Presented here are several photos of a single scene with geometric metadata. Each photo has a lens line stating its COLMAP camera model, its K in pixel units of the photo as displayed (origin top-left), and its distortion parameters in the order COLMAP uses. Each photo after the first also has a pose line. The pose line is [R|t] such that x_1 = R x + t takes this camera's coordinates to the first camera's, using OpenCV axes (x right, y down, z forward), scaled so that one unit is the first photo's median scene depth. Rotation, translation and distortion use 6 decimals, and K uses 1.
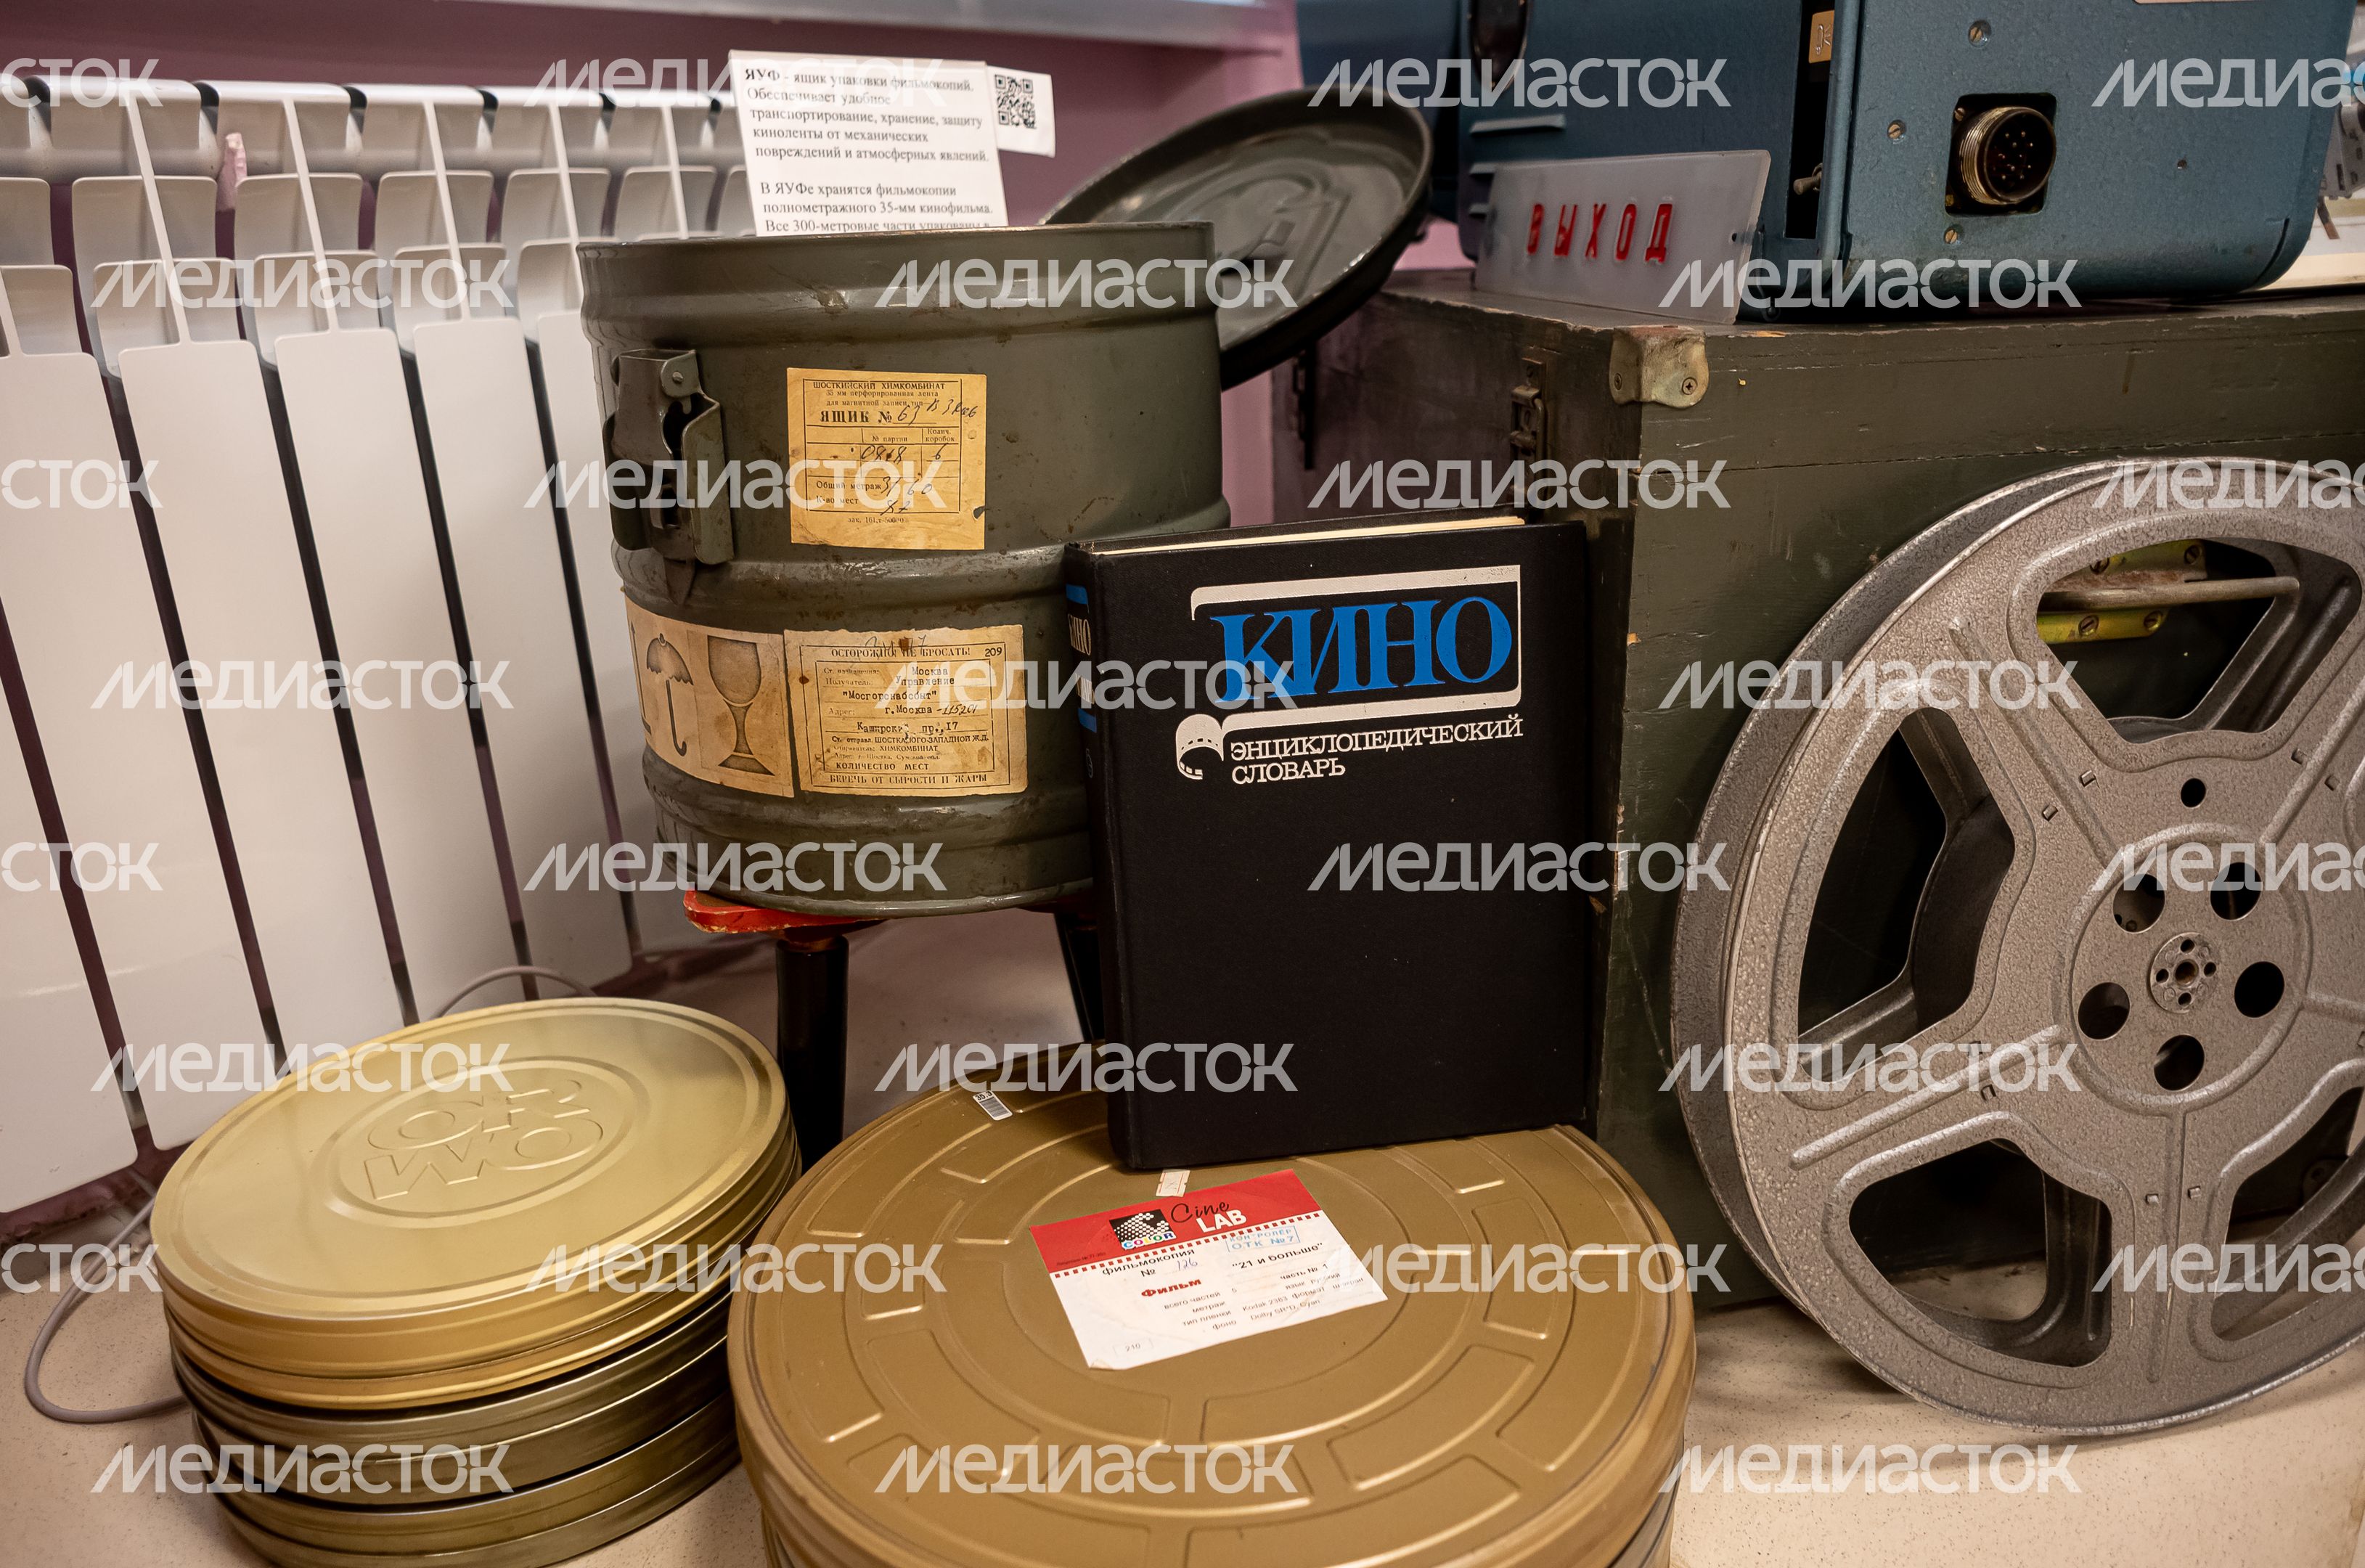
lens RADIAL K [[1643.6, 0, 1178.6], [0, 1643.6, 790.6], [0, 0, 1]] dist [-0.093630, 0.083821]
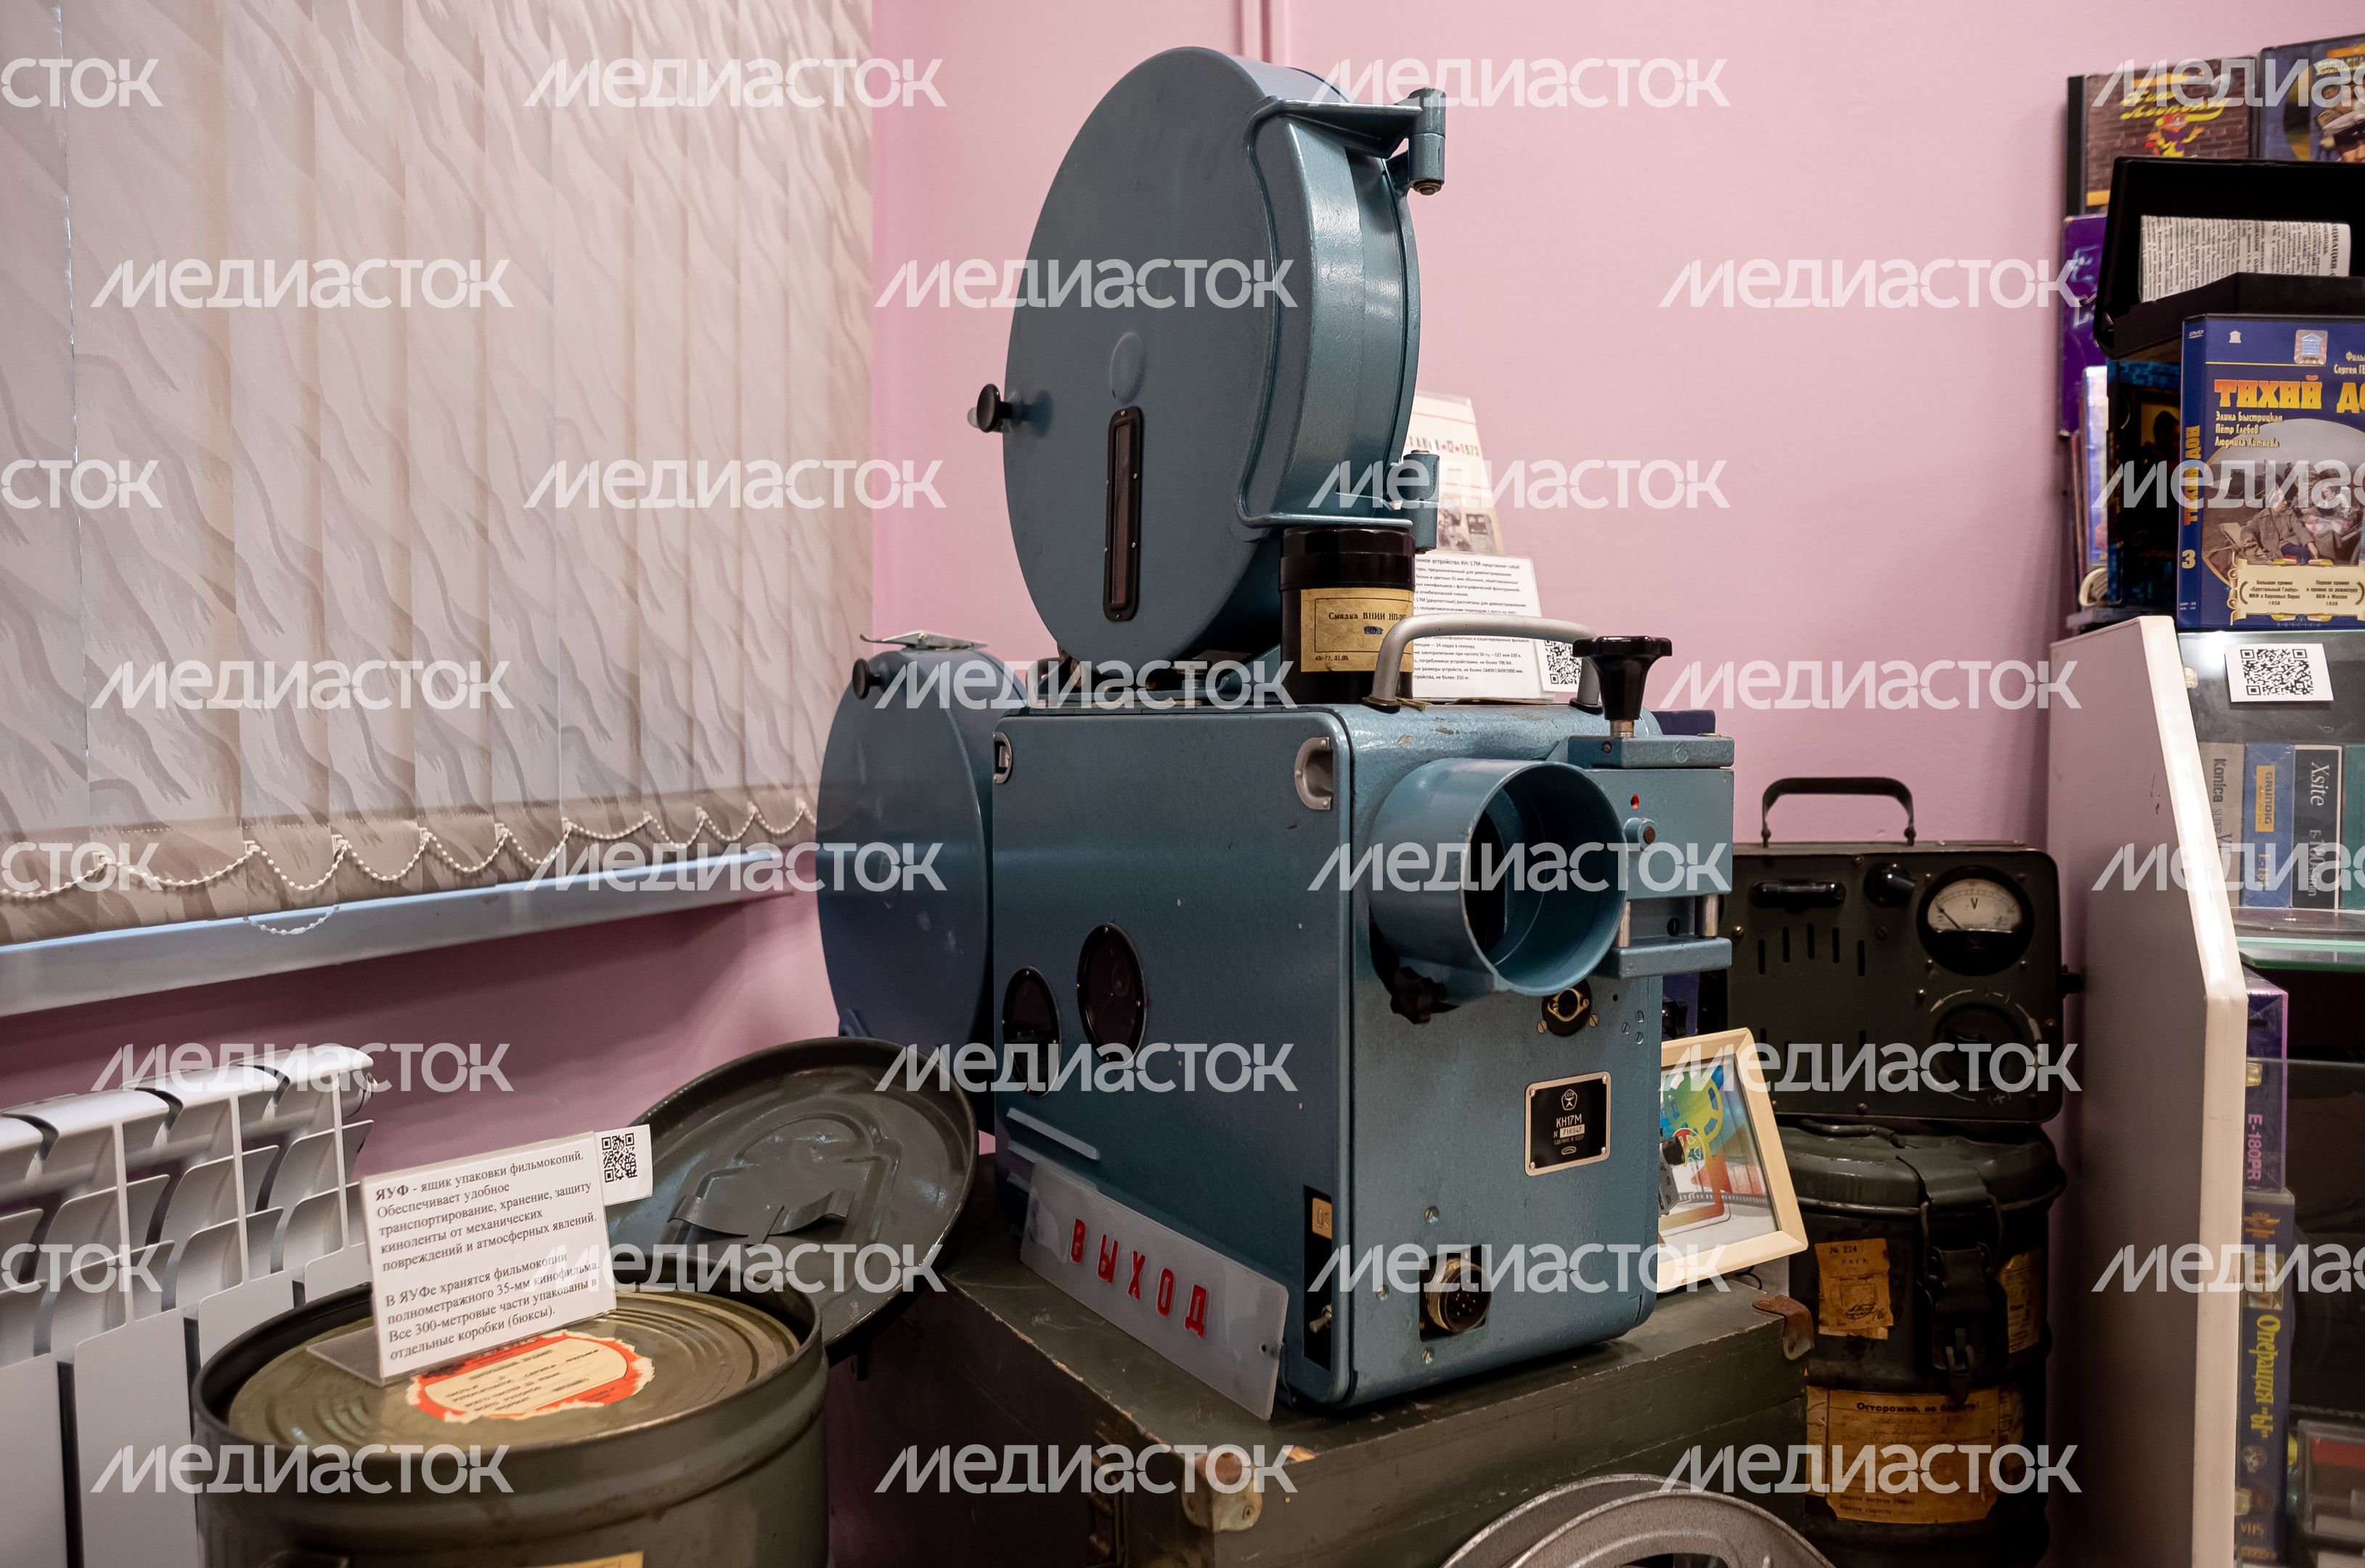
lens RADIAL K [[1643.6, 0, 1178.6], [0, 1643.6, 790.6], [0, 0, 1]] dist [-0.093630, 0.083821]
pose [[0.941585, 0.018988, 0.336239, -0.128091], [0.085278, 0.952427, -0.292591, -0.333309], [-0.325799, 0.304173, 0.895172, -0.202903]]
